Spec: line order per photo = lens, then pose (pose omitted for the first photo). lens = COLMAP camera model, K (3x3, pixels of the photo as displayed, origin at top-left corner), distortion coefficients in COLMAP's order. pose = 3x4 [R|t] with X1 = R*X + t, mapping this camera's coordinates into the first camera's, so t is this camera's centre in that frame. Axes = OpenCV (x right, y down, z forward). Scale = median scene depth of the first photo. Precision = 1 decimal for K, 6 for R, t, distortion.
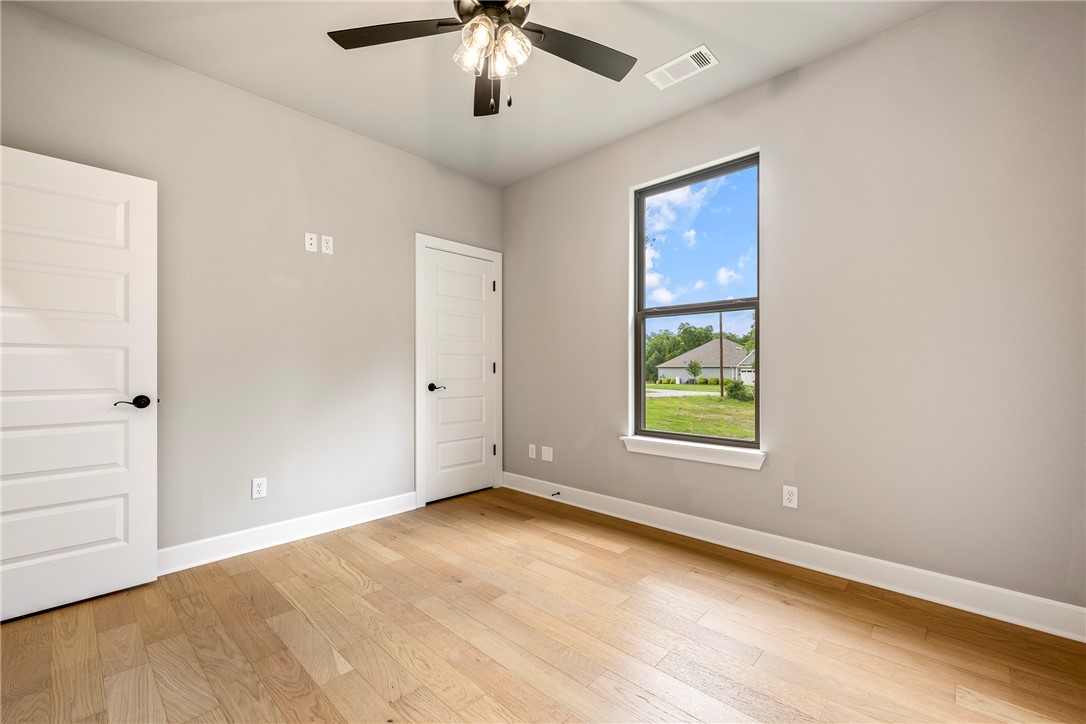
lens RADIAL K [[464.1, 0, 541.6], [0, 464.1, 360.0], [0, 0, 1]] dist [0.012748, 0.000128]
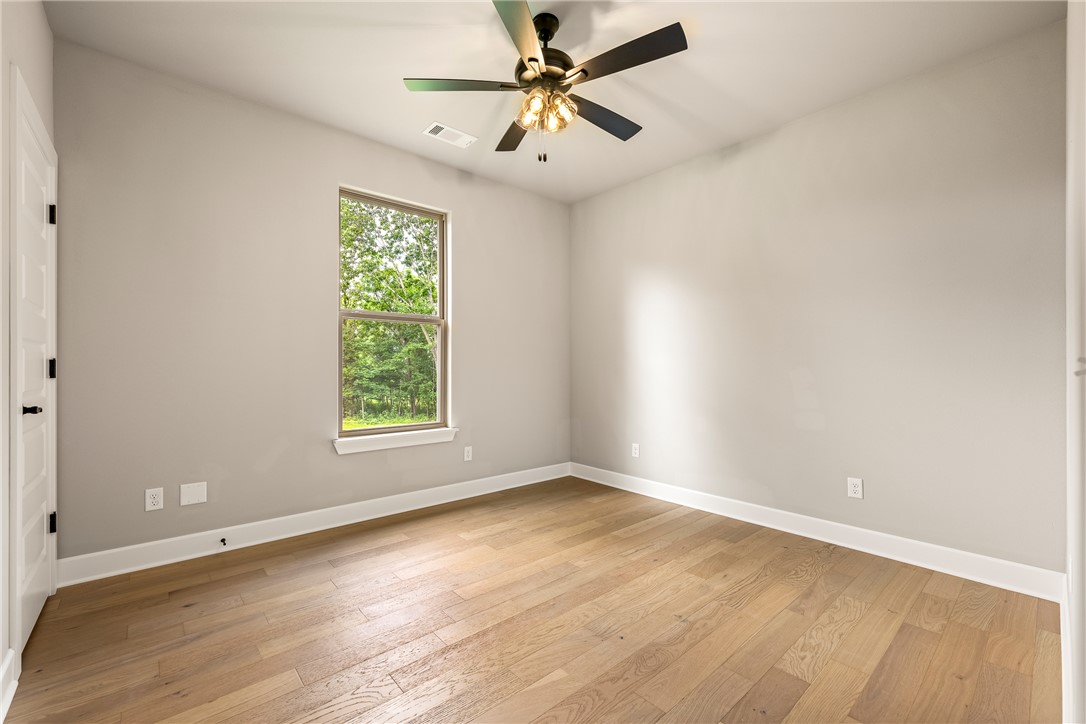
lens RADIAL K [[457.4, 0, 543.0], [0, 457.4, 362.0], [0, 0, 1]] dist [-0.000443, 0.000087]
pose [[0.070223, 0.018245, 0.997364, -0.818192], [-0.015578, 0.999731, -0.017192, 0.015522], [-0.997410, -0.014329, 0.070488, 0.575850]]
